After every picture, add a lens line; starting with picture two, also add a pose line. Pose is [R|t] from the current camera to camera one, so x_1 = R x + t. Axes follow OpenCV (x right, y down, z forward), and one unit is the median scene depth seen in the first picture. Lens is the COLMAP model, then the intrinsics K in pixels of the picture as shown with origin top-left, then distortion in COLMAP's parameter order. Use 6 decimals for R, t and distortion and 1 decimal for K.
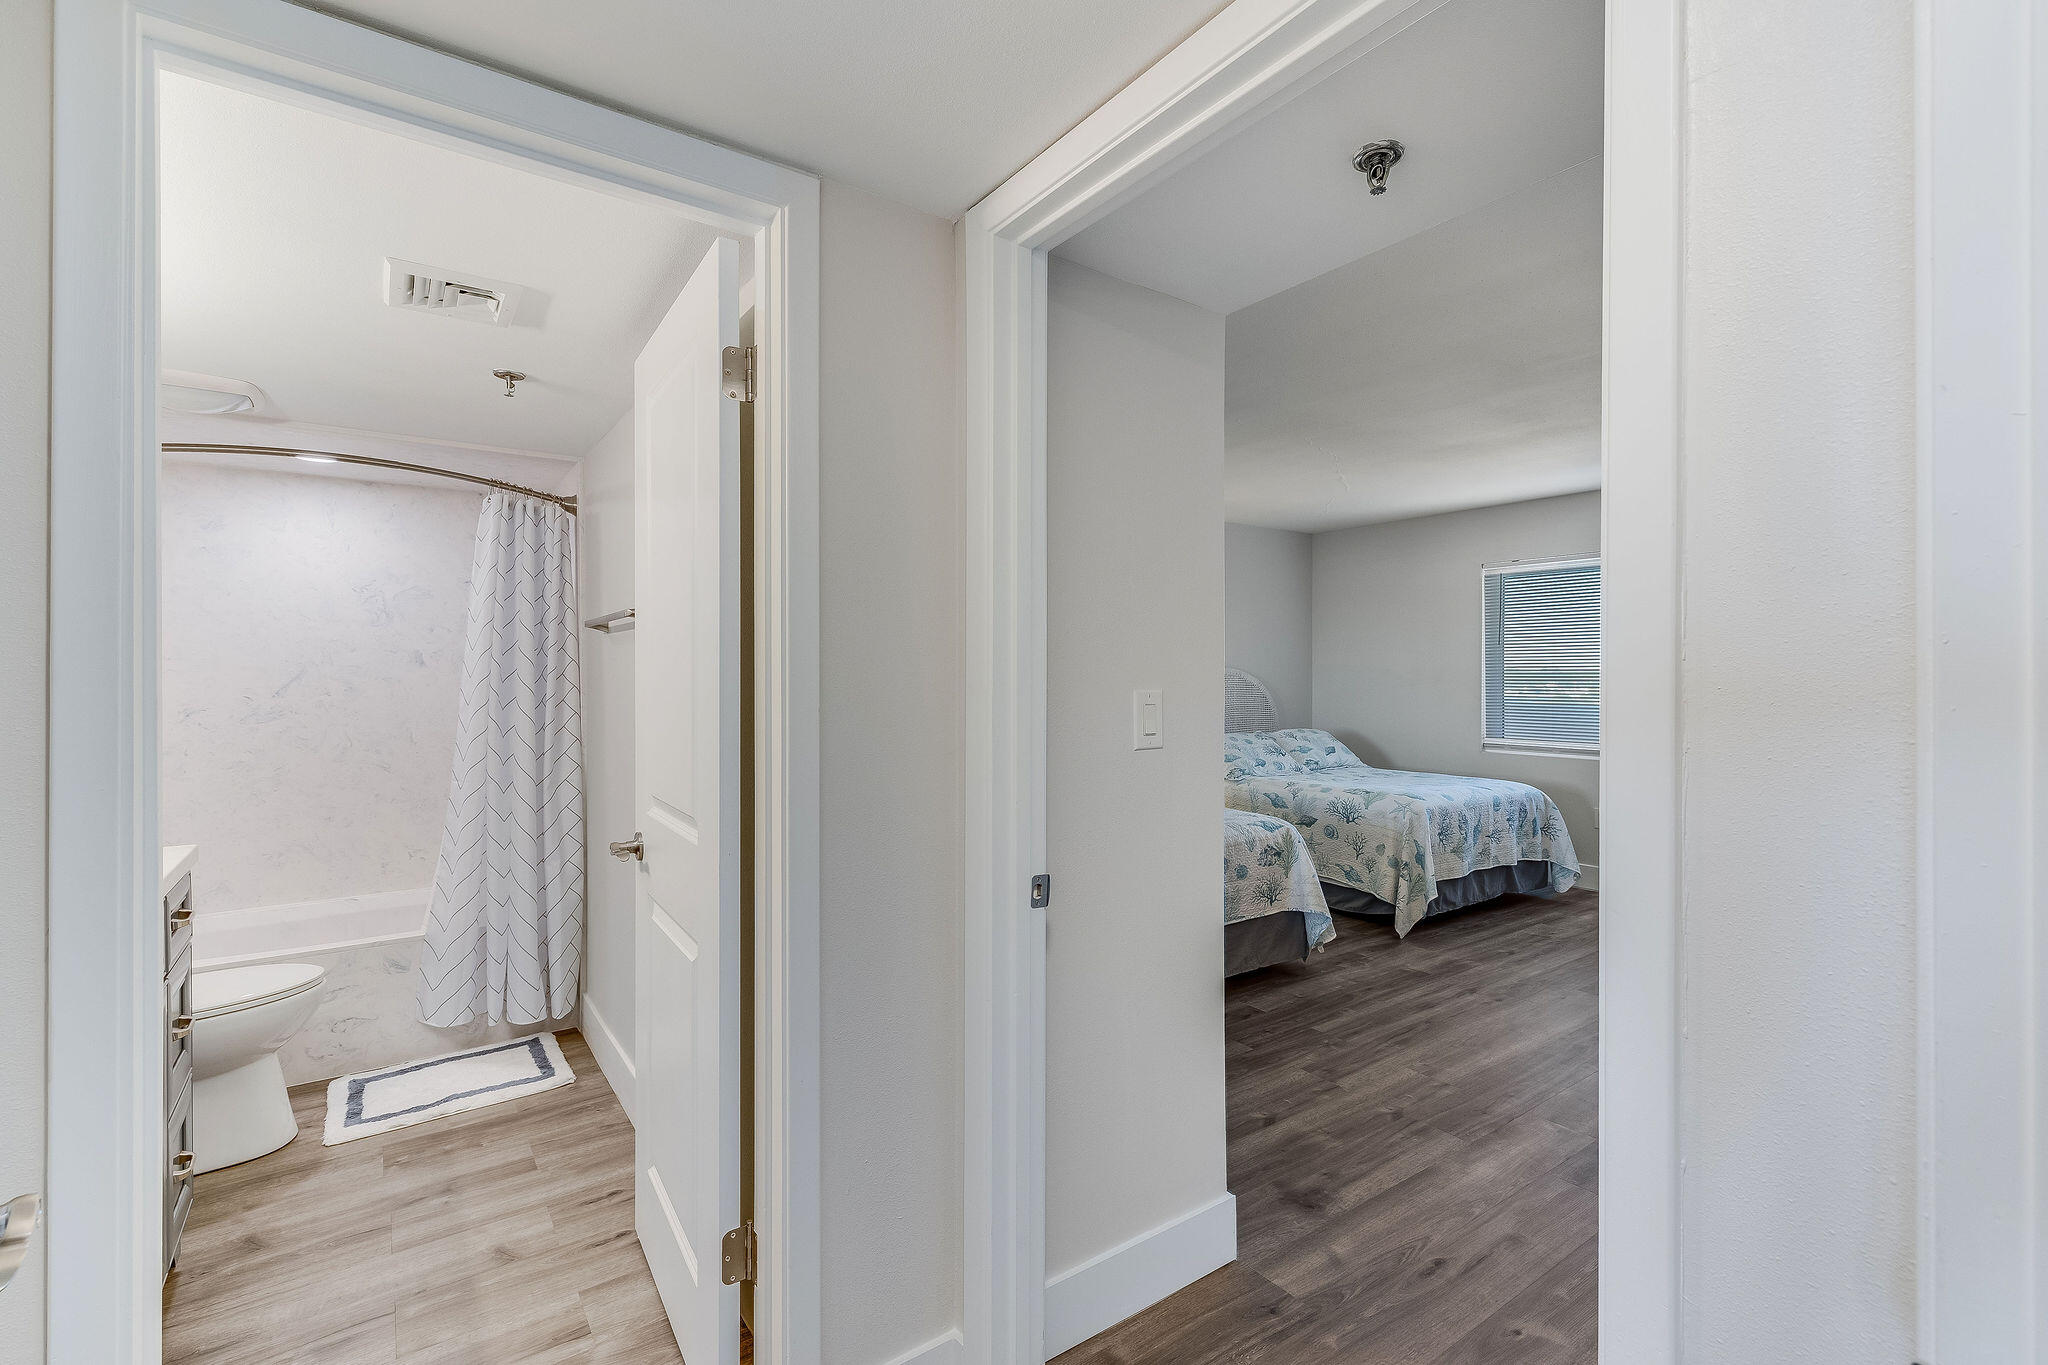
lens RADIAL K [[916.8, 0, 969.8], [0, 916.8, 682.1], [0, 0, 1]] dist [0.003693, 0.001085]
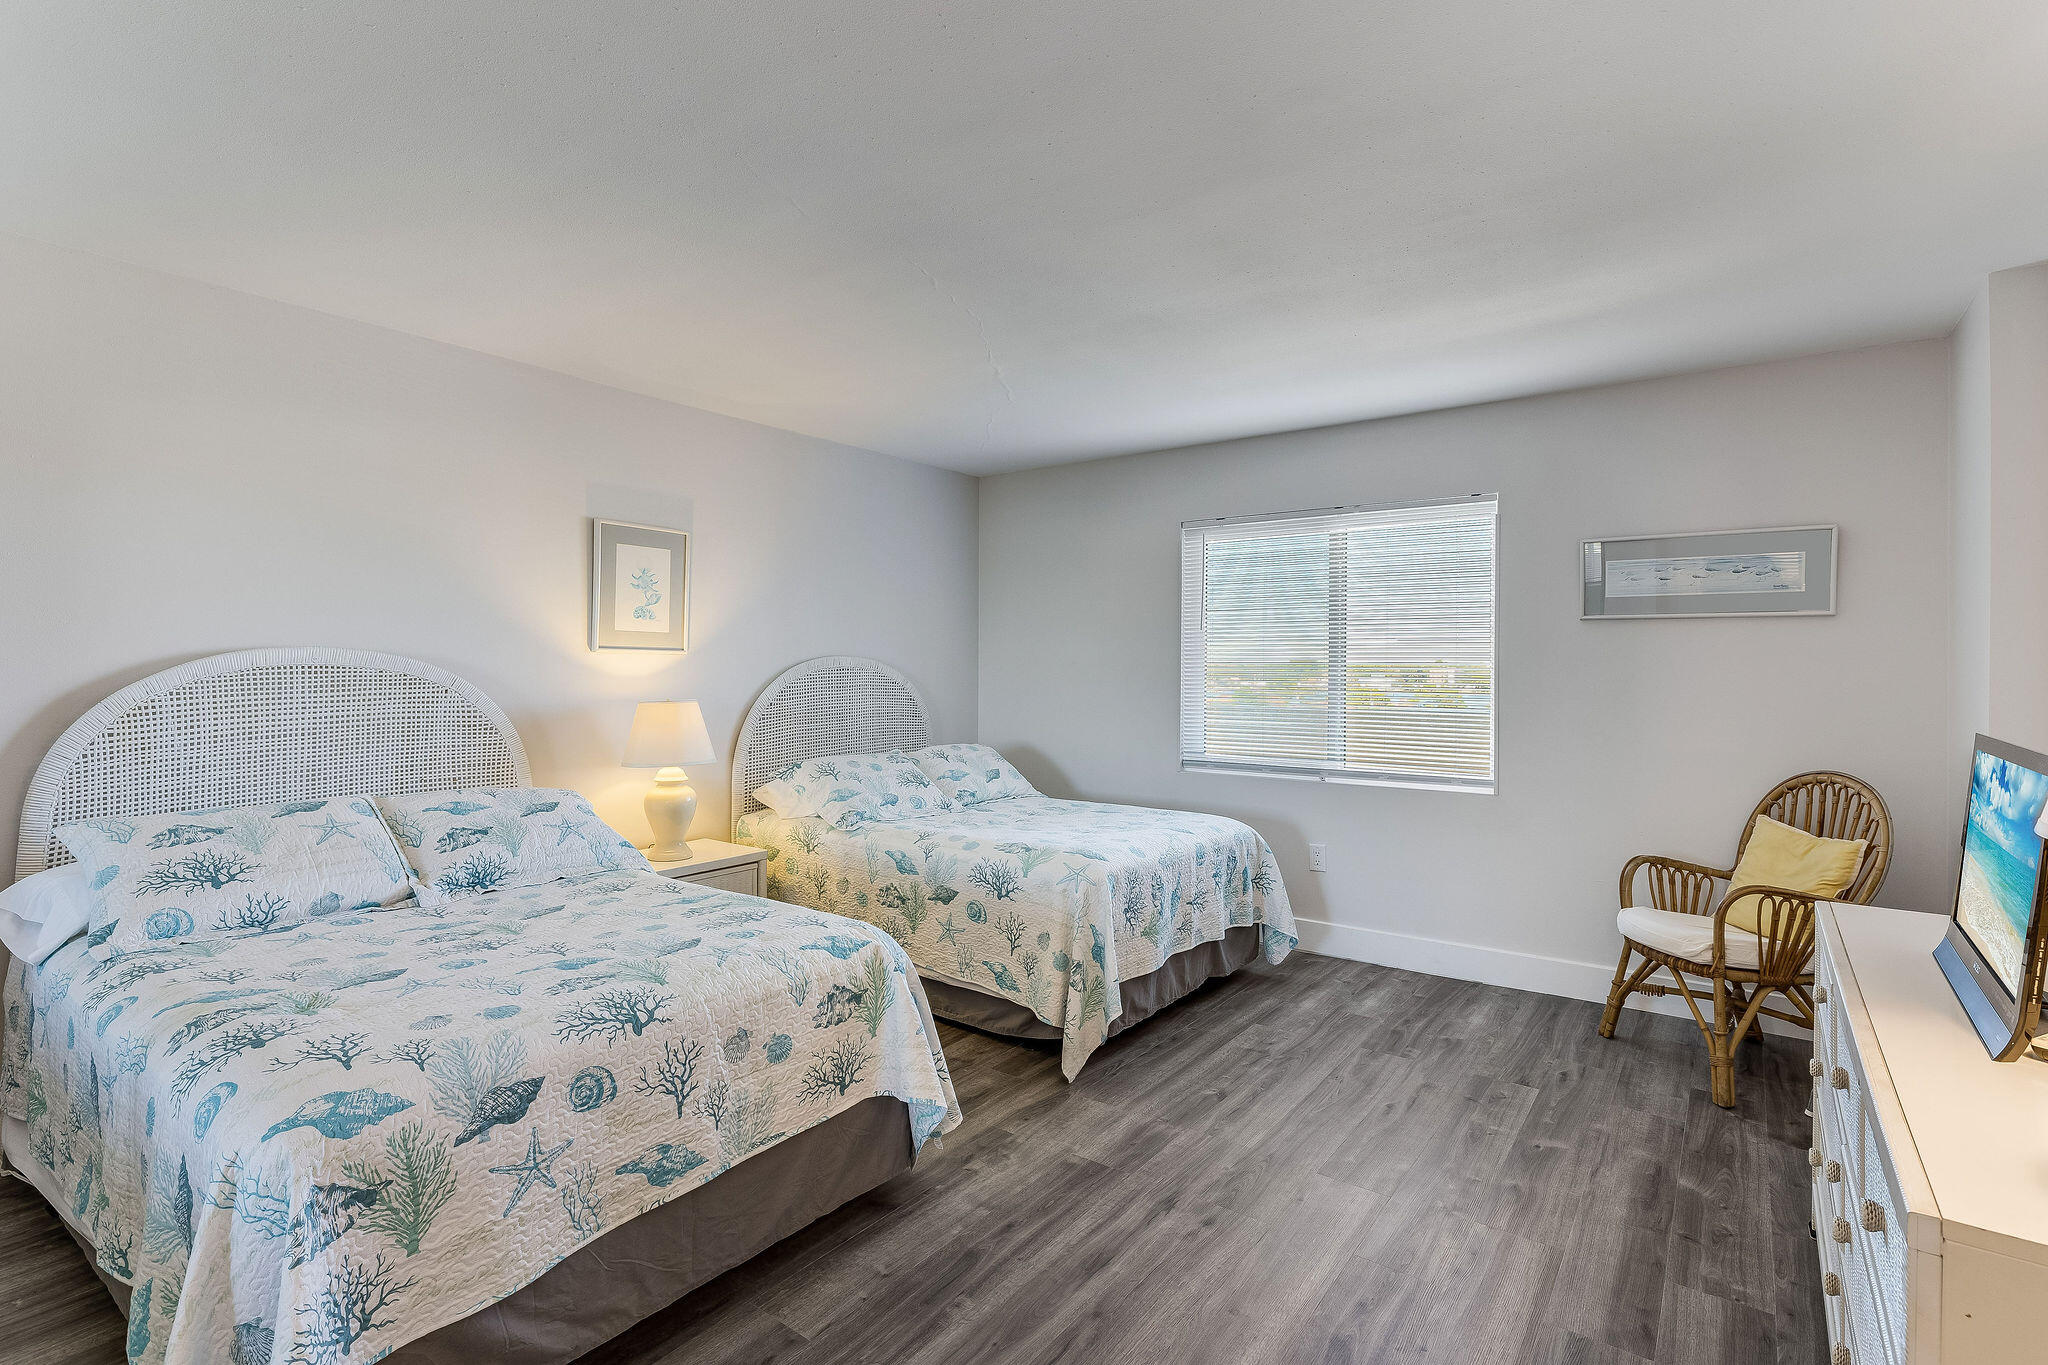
lens RADIAL K [[962.6, 0, 1028.7], [0, 962.6, 676.2], [0, 0, 1]] dist [0.000151, -0.000303]
pose [[0.936703, 0.001698, 0.350121, 0.197536], [-0.002554, 0.999995, 0.001984, -0.004747], [-0.350116, -0.002753, 0.936702, 0.364947]]
